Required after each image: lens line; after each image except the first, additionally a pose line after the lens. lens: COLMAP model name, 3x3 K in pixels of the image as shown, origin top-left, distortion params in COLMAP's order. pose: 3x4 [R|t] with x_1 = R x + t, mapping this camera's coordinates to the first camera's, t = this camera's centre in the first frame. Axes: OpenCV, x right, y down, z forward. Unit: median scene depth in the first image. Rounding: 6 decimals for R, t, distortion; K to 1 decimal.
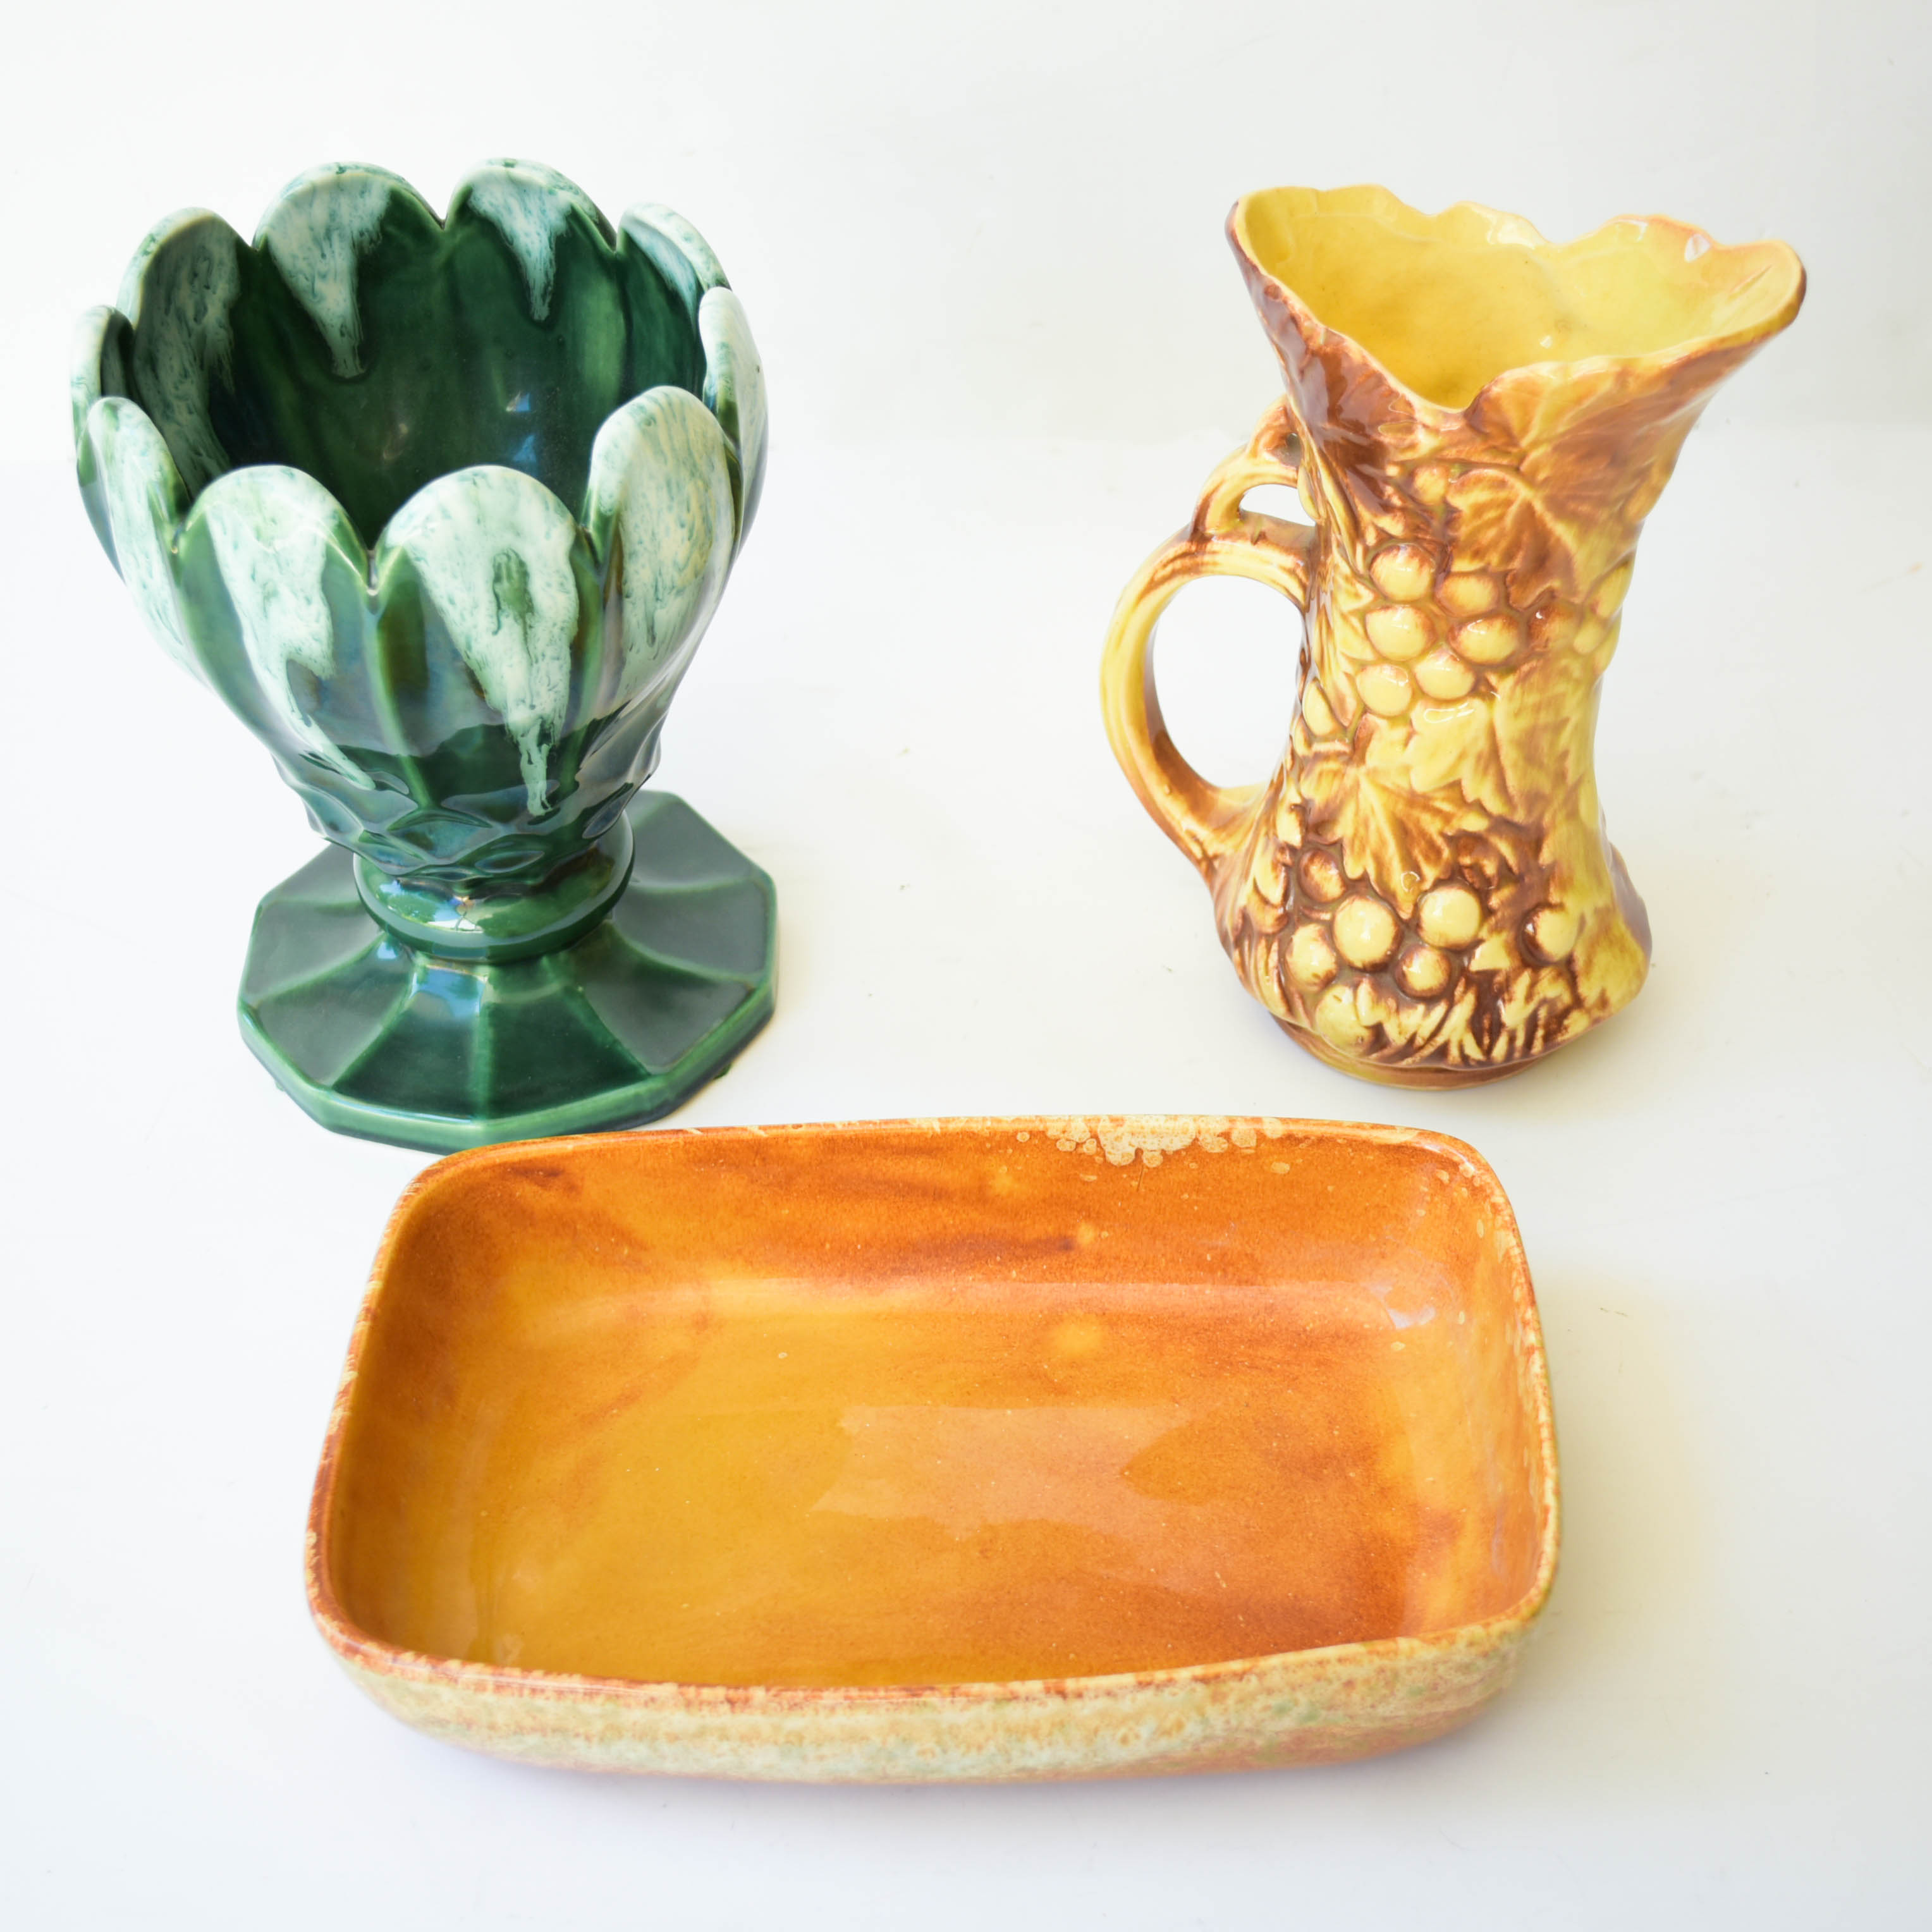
lens RADIAL K [[3189.0, 0, 962.9], [0, 3189.0, 971.5], [0, 0, 1]] dist [-0.021030, 0.000000]
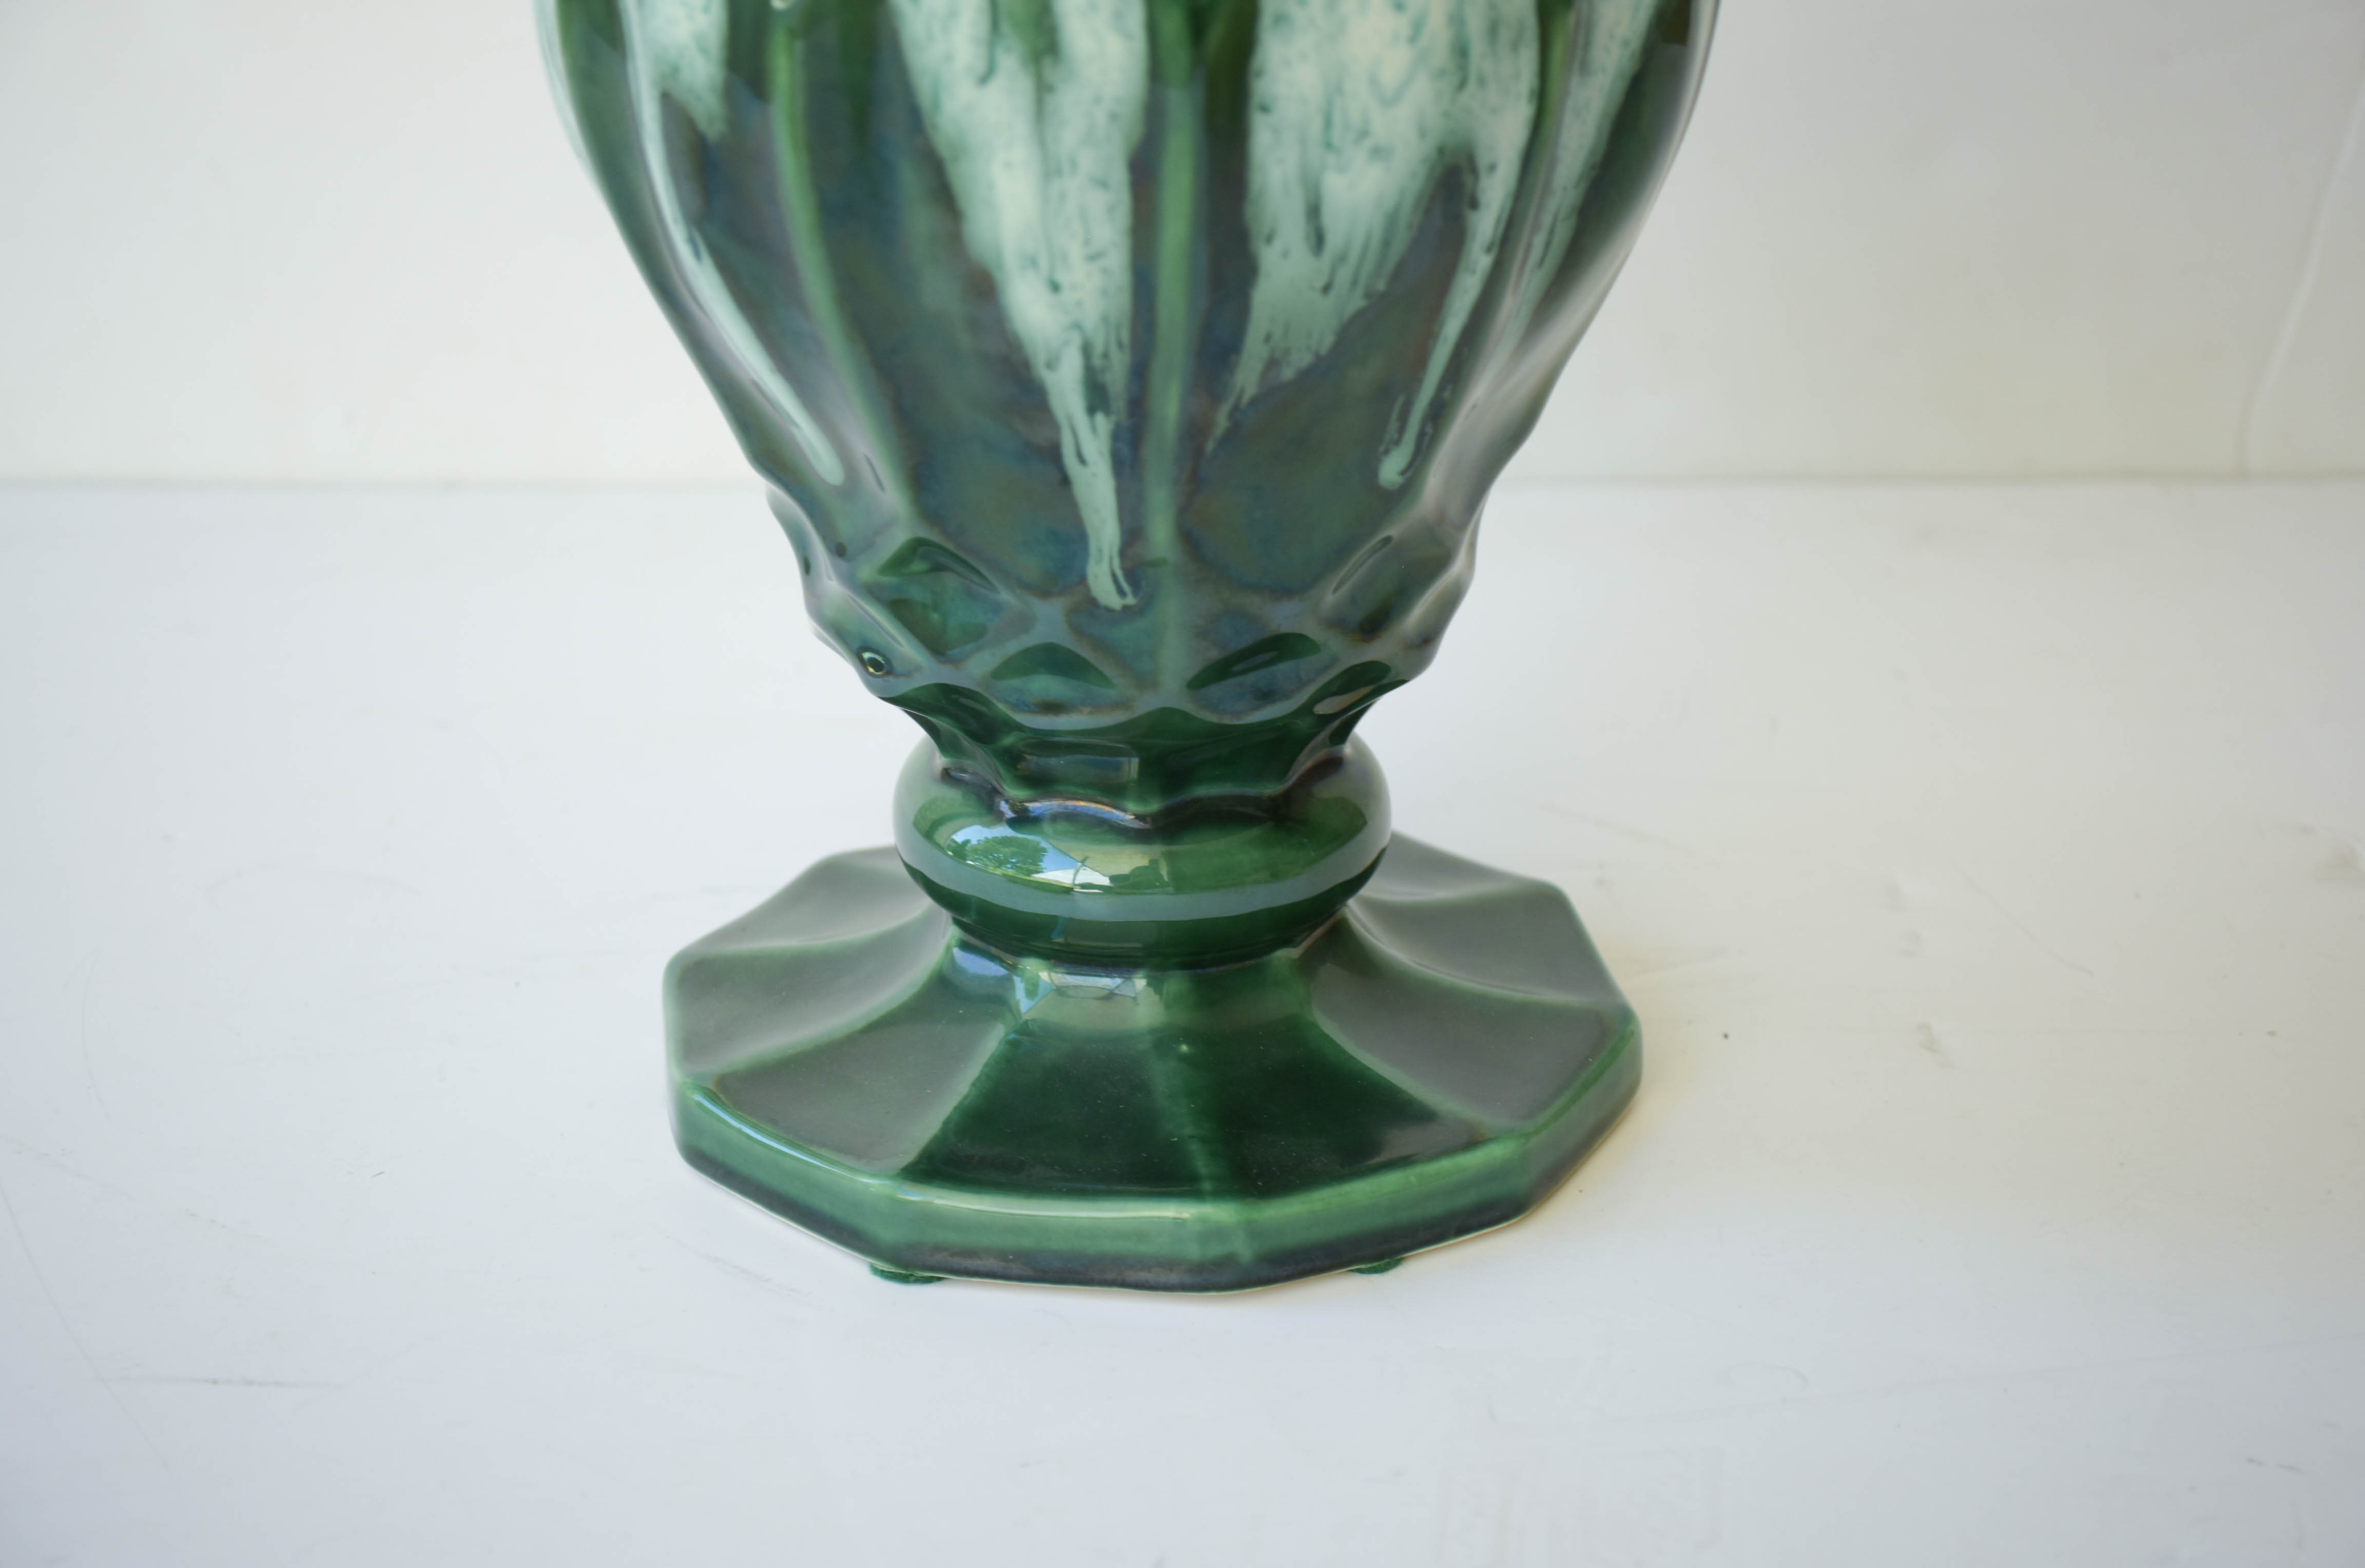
lens RADIAL K [[4113.6, 0, 1178.5], [0, 4113.6, 783.2], [0, 0, 1]] dist [-0.020254, 0.000000]
pose [[0.878143, 0.201219, -0.434022, 0.187472], [-0.327217, 0.914463, -0.238089, 0.141602], [0.348989, 0.351096, 0.868872, 0.407239]]
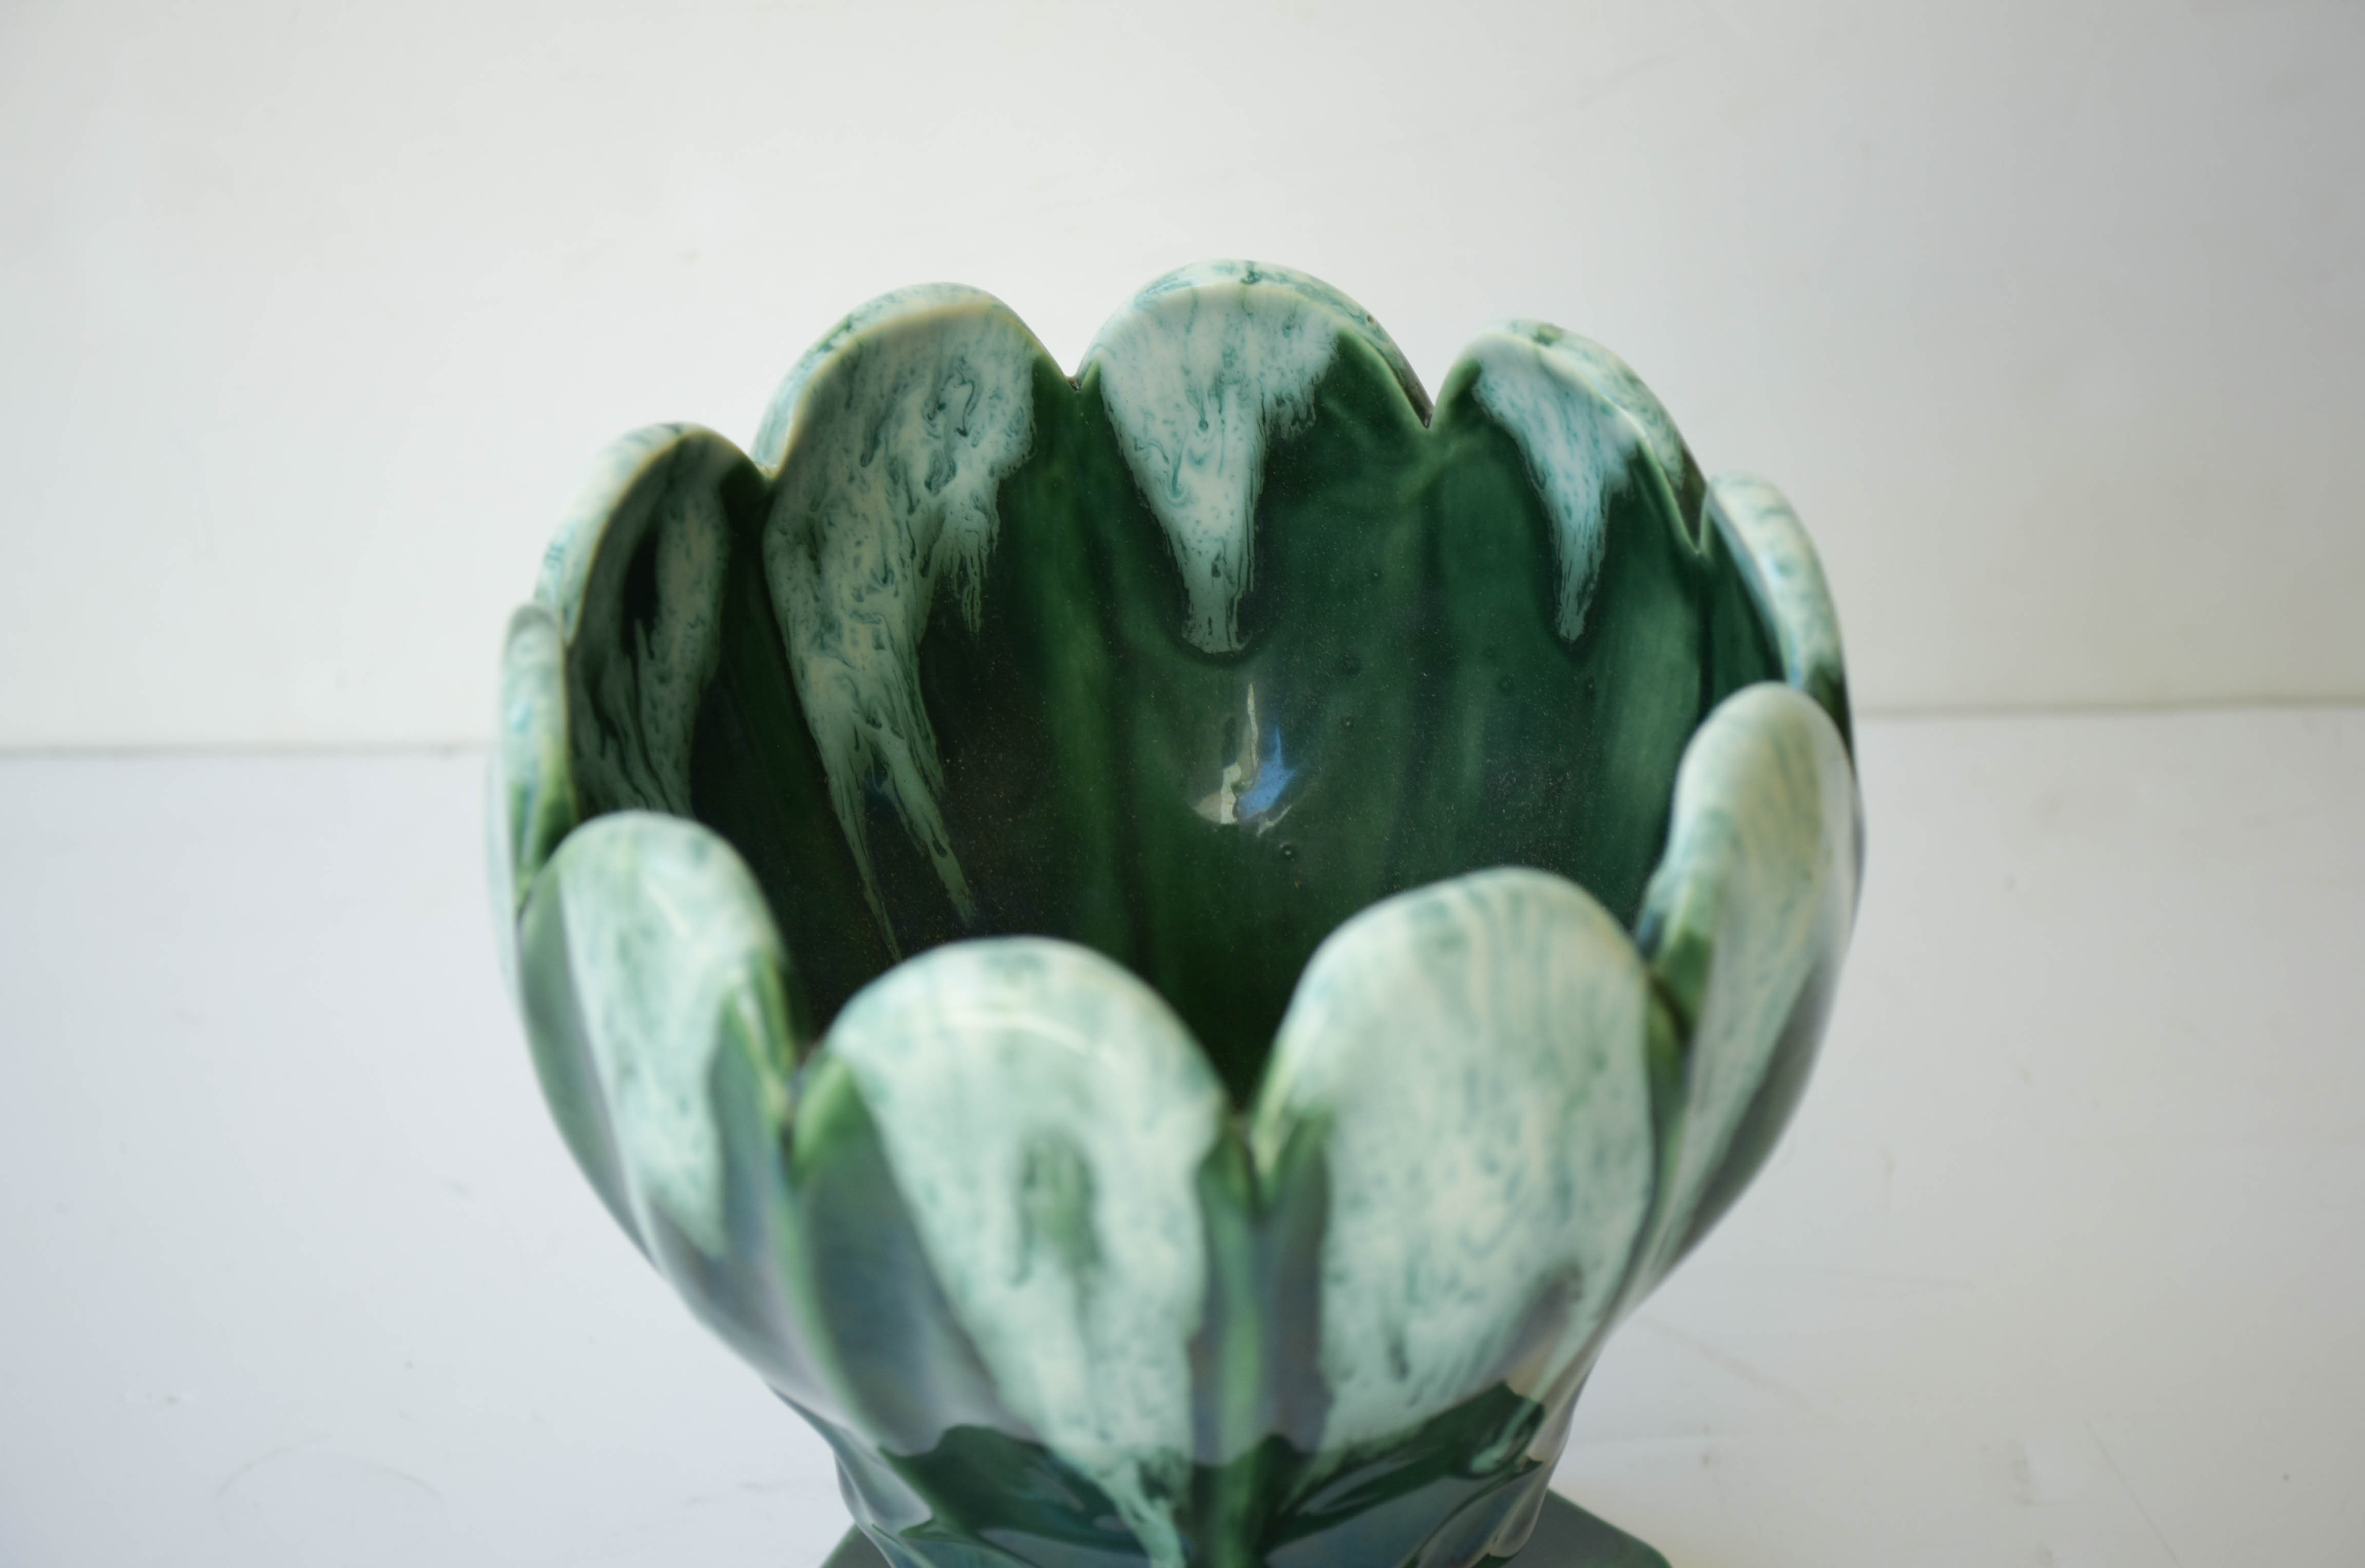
lens RADIAL K [[4113.6, 0, 1184.5], [0, 4113.6, 799.7], [0, 0, 1]] dist [-0.020254, 0.000000]
pose [[0.878666, 0.261038, -0.399757, 0.089059], [-0.304120, 0.951466, -0.047155, -0.138315], [0.368046, 0.163007, 0.915408, 0.401122]]
